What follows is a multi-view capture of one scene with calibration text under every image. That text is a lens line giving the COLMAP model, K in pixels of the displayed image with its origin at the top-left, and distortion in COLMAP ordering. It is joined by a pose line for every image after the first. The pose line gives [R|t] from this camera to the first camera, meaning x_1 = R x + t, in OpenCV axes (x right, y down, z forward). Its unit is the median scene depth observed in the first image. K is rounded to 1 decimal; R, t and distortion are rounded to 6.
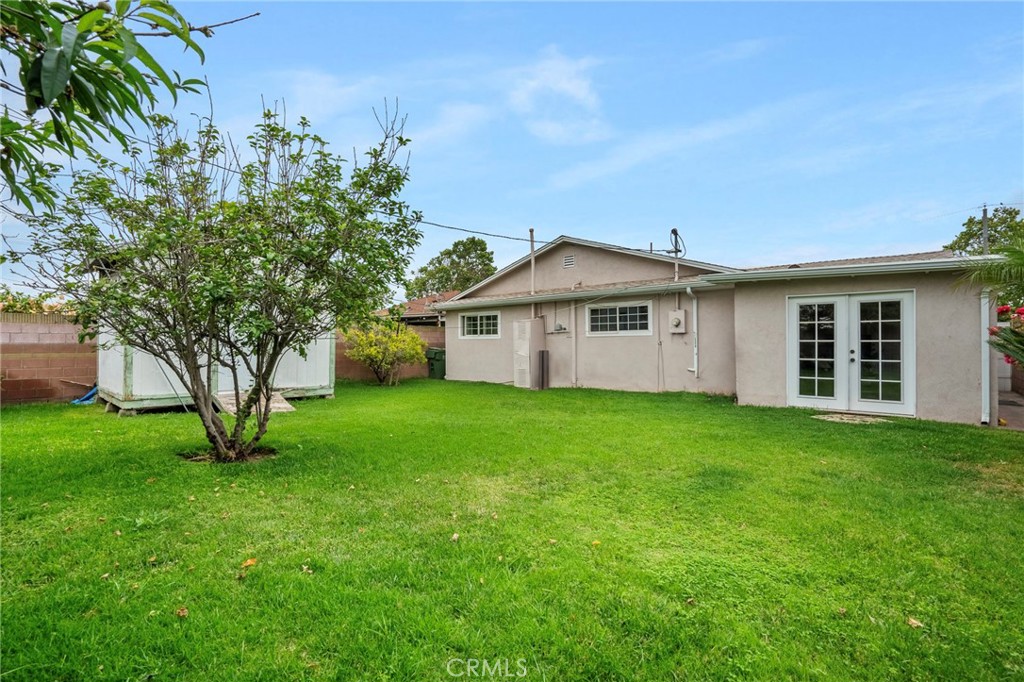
lens RADIAL K [[480.1, 0, 512.0], [0, 480.1, 341.0], [0, 0, 1]] dist [-0.027820, -0.000199]
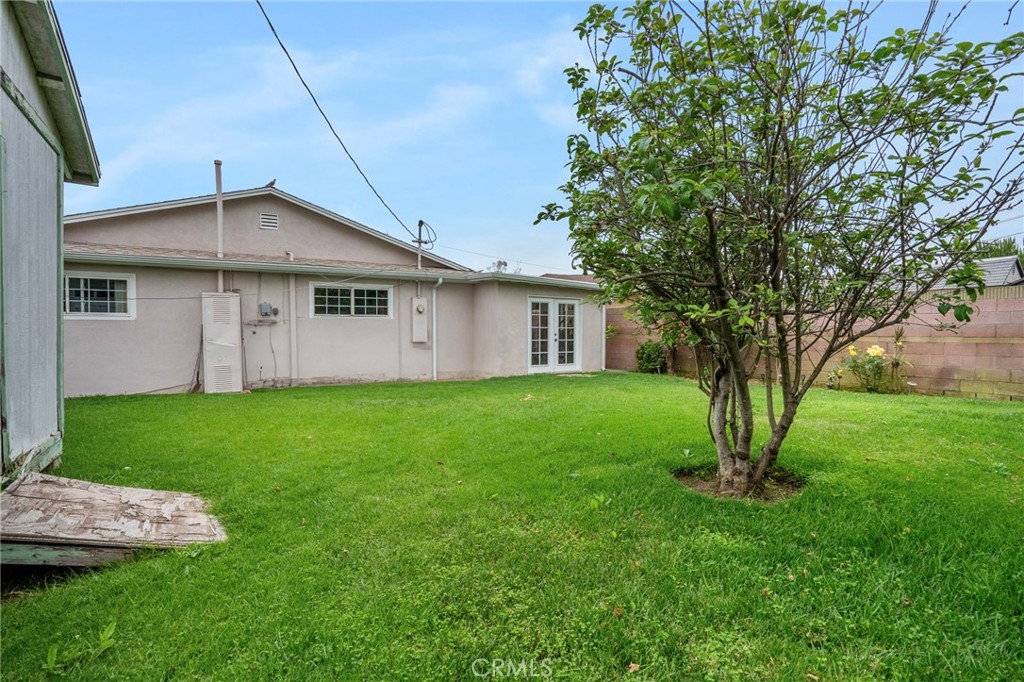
lens RADIAL K [[480.1, 0, 512.0], [0, 480.1, 341.0], [0, 0, 1]] dist [-0.027820, -0.000199]
pose [[0.265394, -0.017755, 0.963977, -0.636435], [-0.005287, 0.999789, 0.019871, 0.009227], [-0.964126, -0.010370, 0.265244, 0.528555]]
